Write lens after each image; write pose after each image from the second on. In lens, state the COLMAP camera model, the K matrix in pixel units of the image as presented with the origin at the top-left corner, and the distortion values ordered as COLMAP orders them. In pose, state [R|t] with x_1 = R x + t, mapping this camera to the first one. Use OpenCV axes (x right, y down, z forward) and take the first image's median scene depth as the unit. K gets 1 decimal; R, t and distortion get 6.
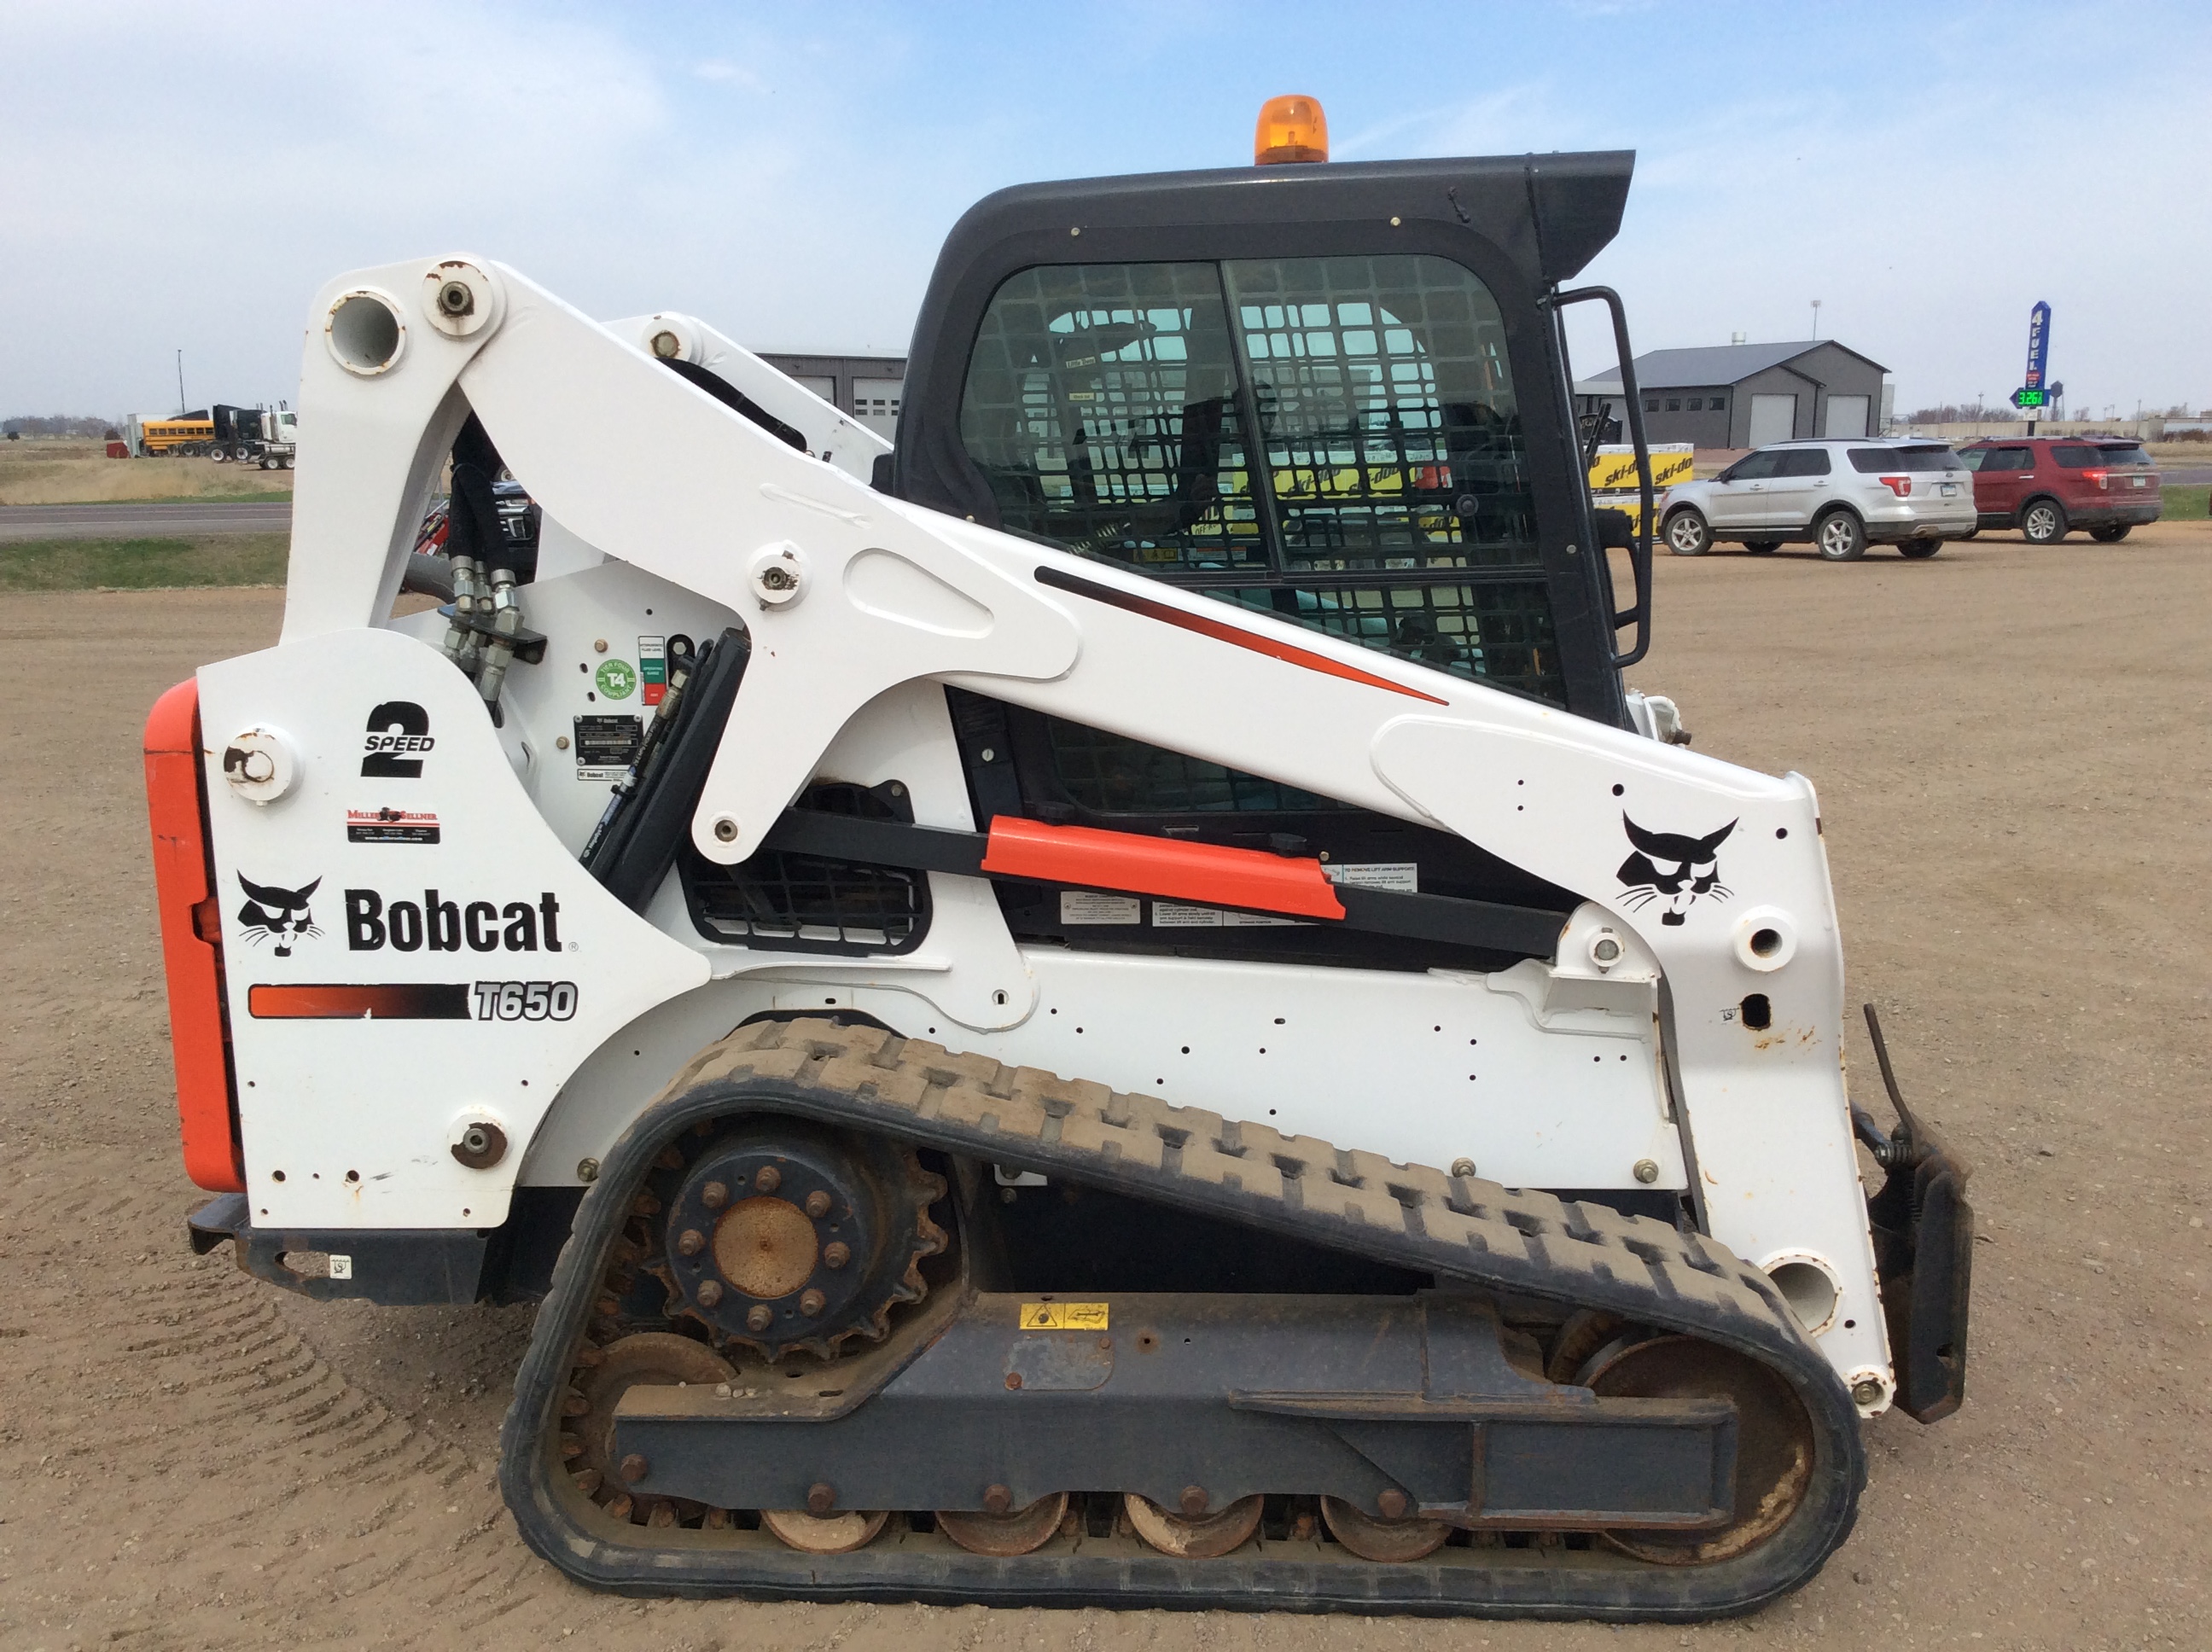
lens RADIAL K [[2061.3, 0, 1083.6], [0, 2061.3, 768.6], [0, 0, 1]] dist [0.038779, 0.000000]
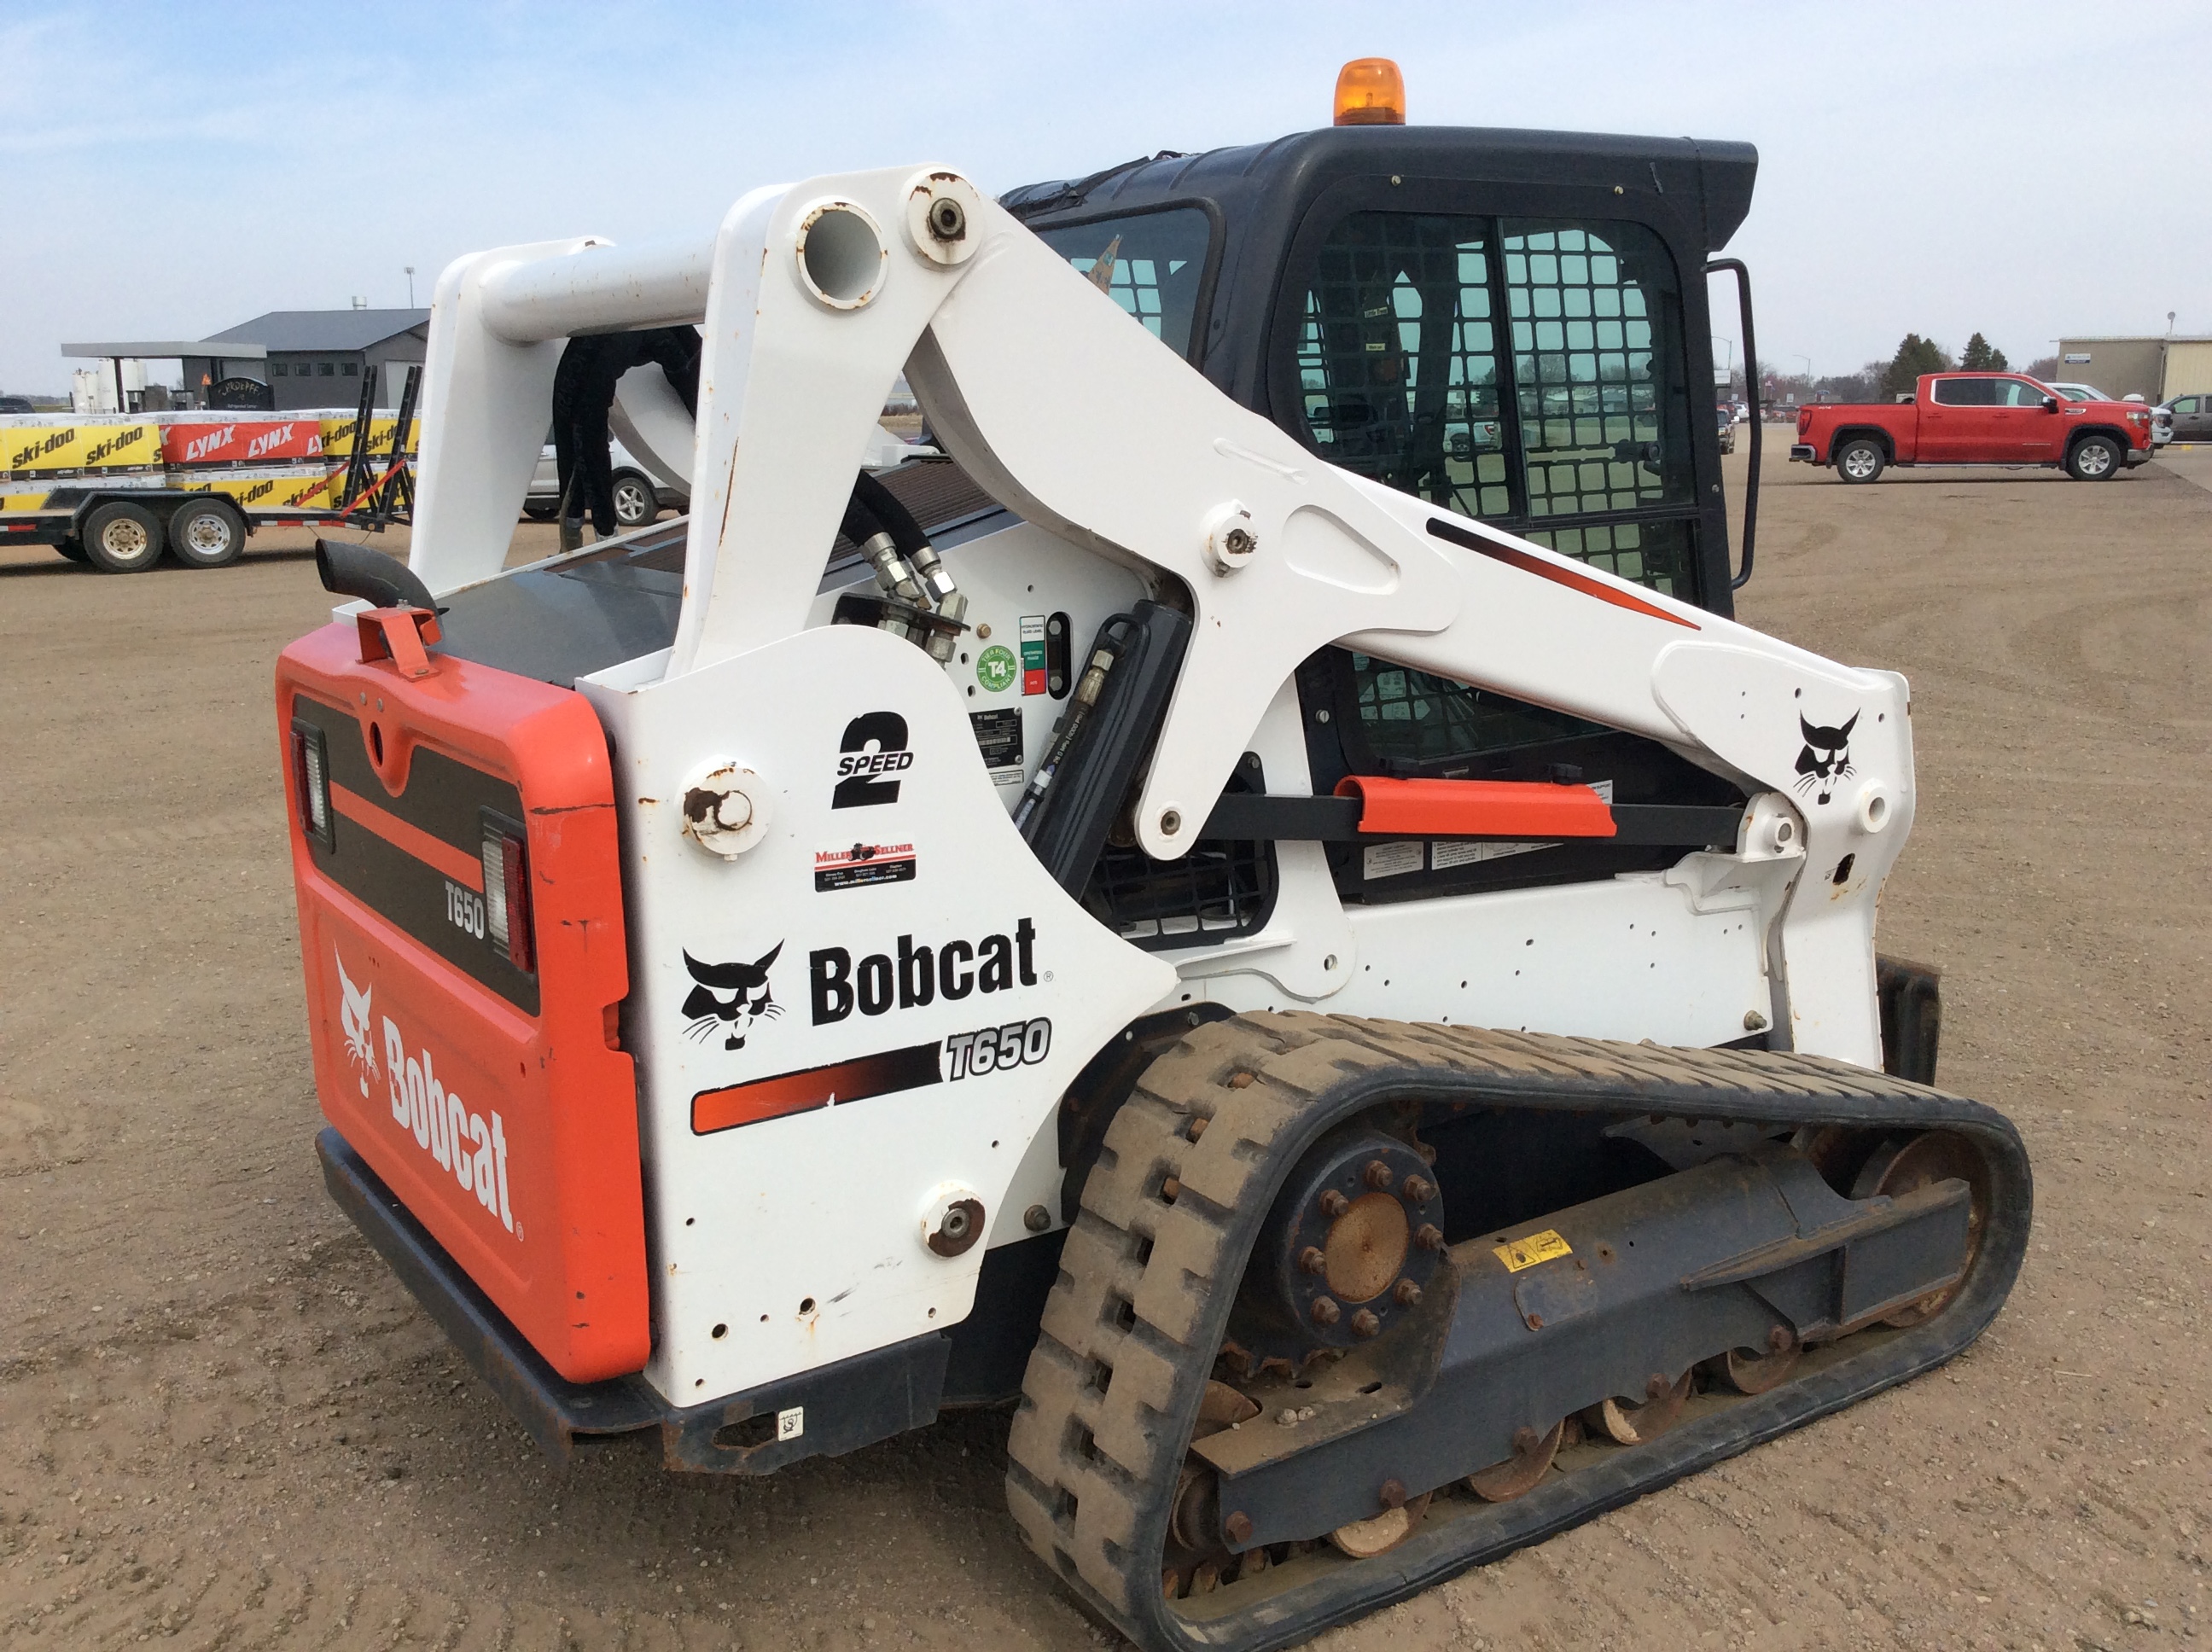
lens RADIAL K [[2061.3, 0, 1041.1], [0, 2061.3, 777.6], [0, 0, 1]] dist [0.038779, 0.000000]
pose [[0.801024, -0.106893, 0.589011, -0.750503], [0.096200, 0.994126, 0.049587, -0.040048], [-0.590852, 0.016943, 0.806602, 0.300812]]
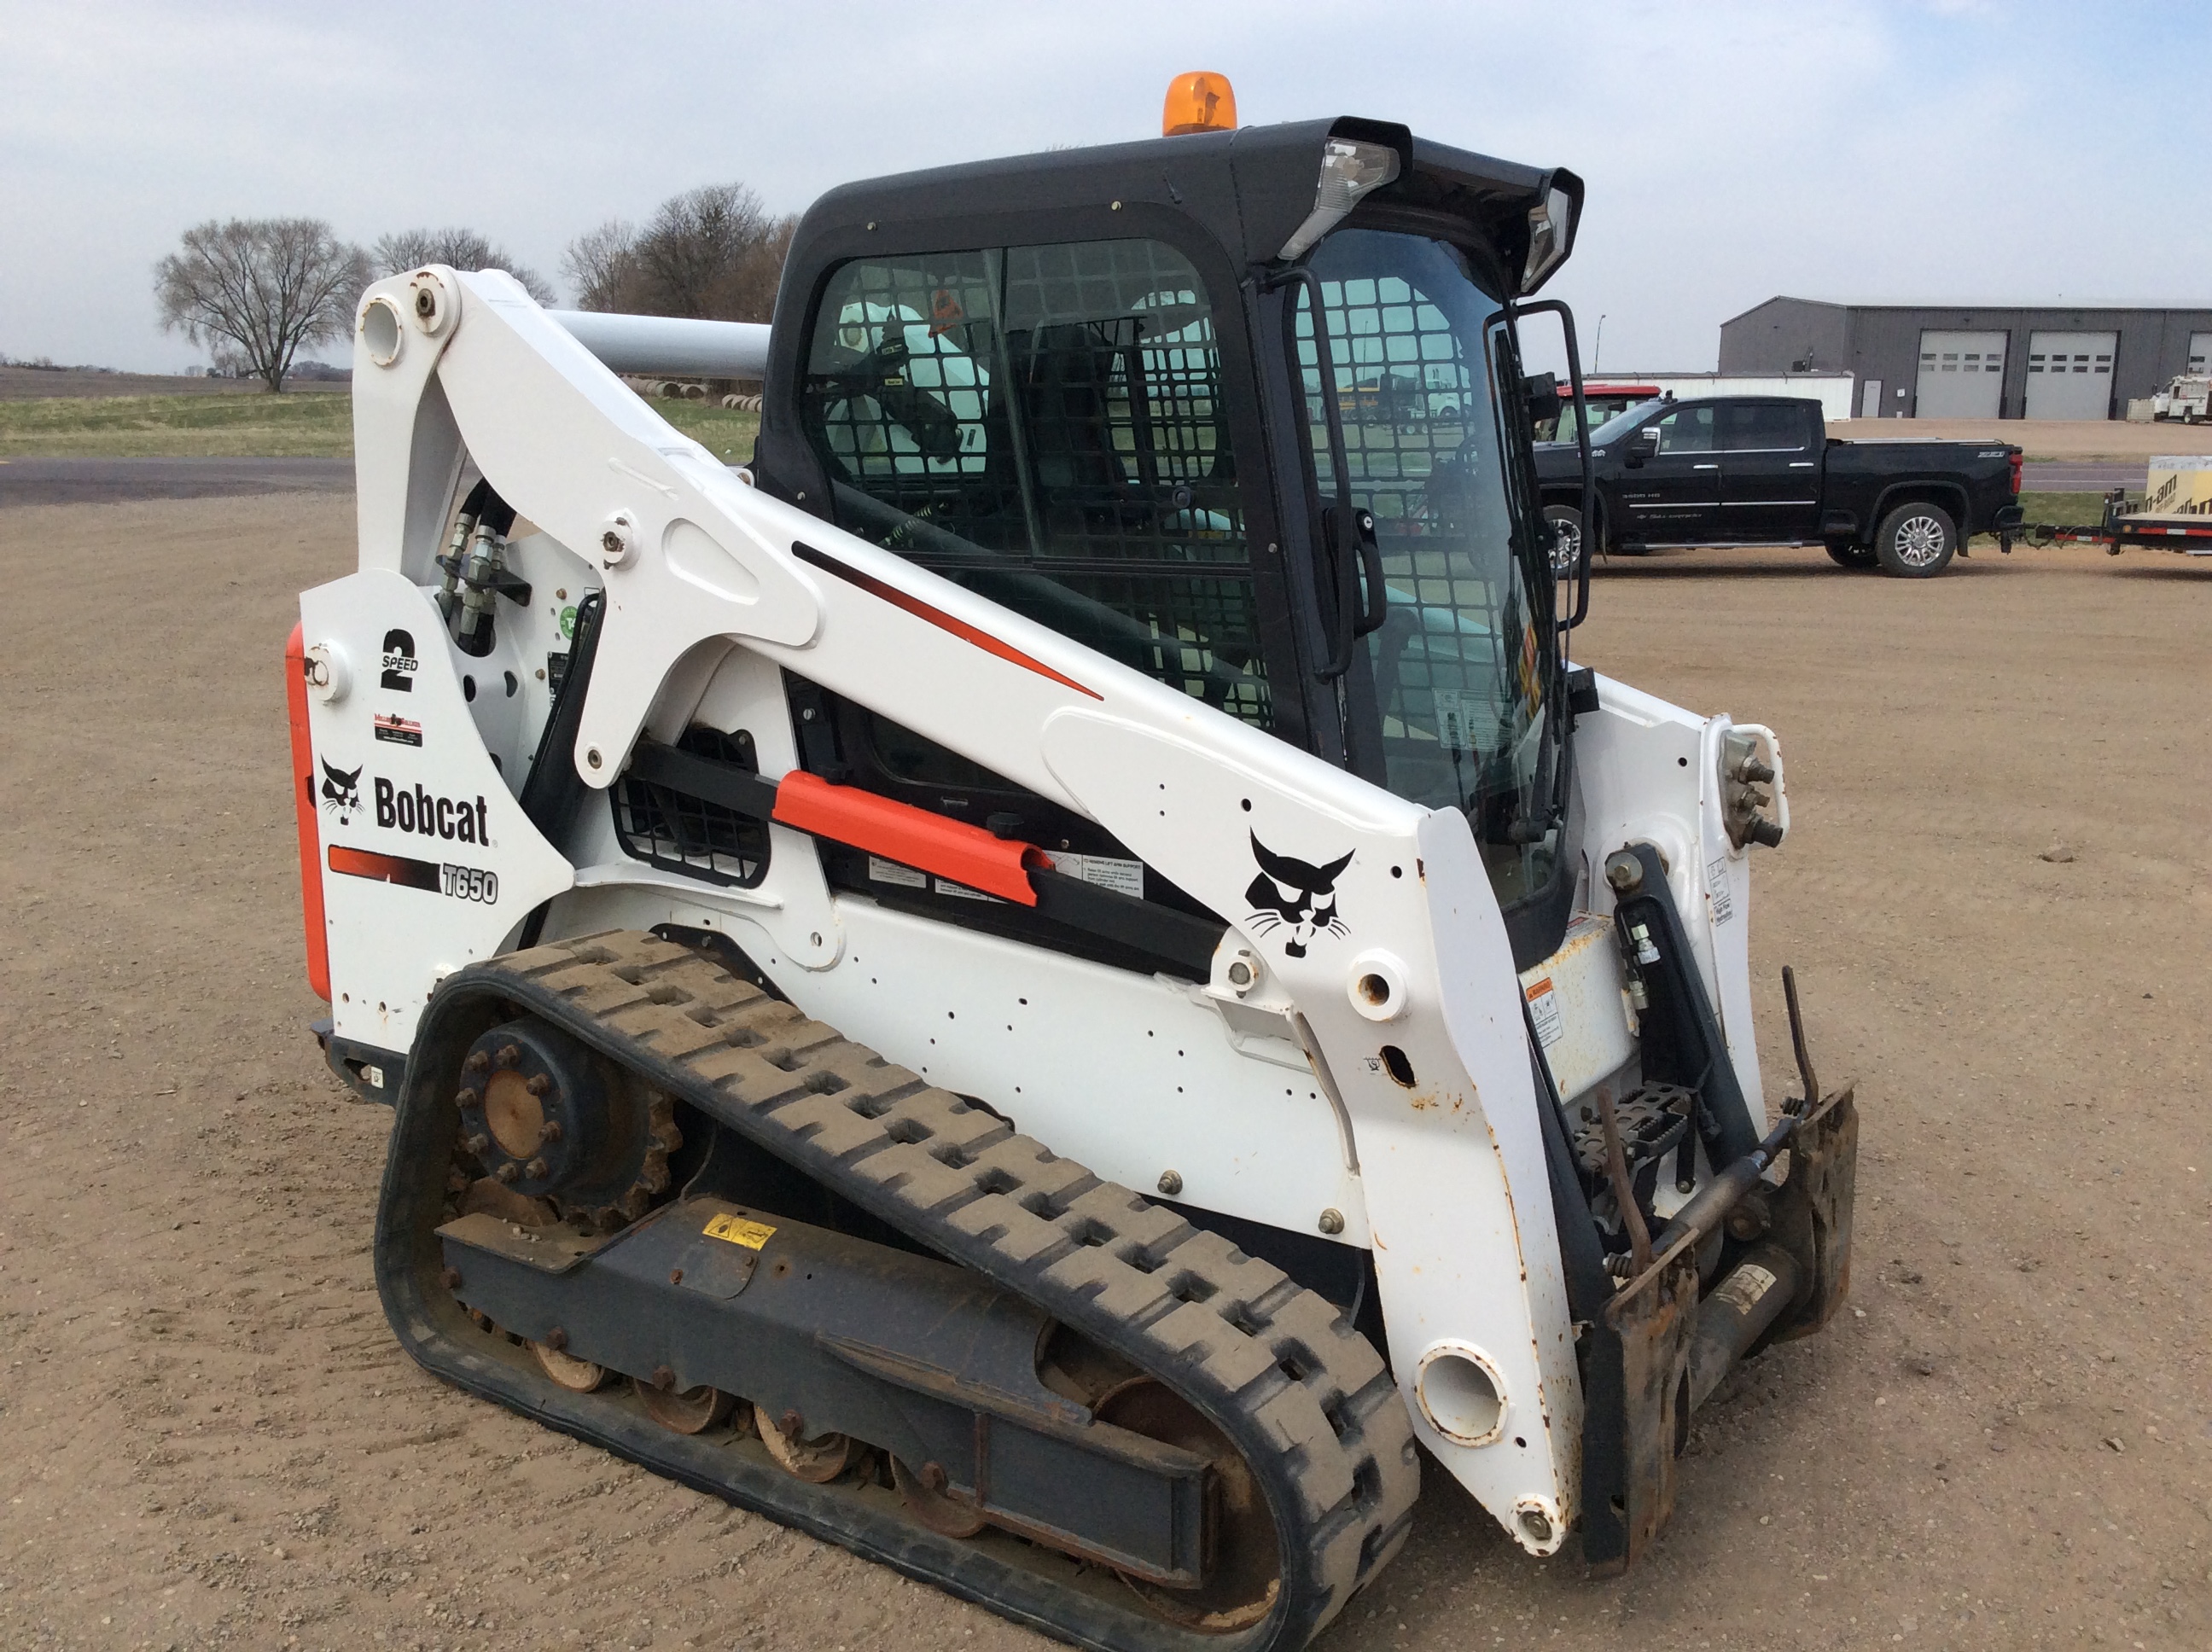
lens RADIAL K [[2061.3, 0, 1093.7], [0, 2061.3, 757.2], [0, 0, 1]] dist [0.038779, 0.000000]
pose [[0.849449, 0.095196, -0.519013, 0.662539], [-0.088111, 0.995372, 0.038361, -0.039886], [0.520263, 0.013145, 0.853905, 0.157863]]
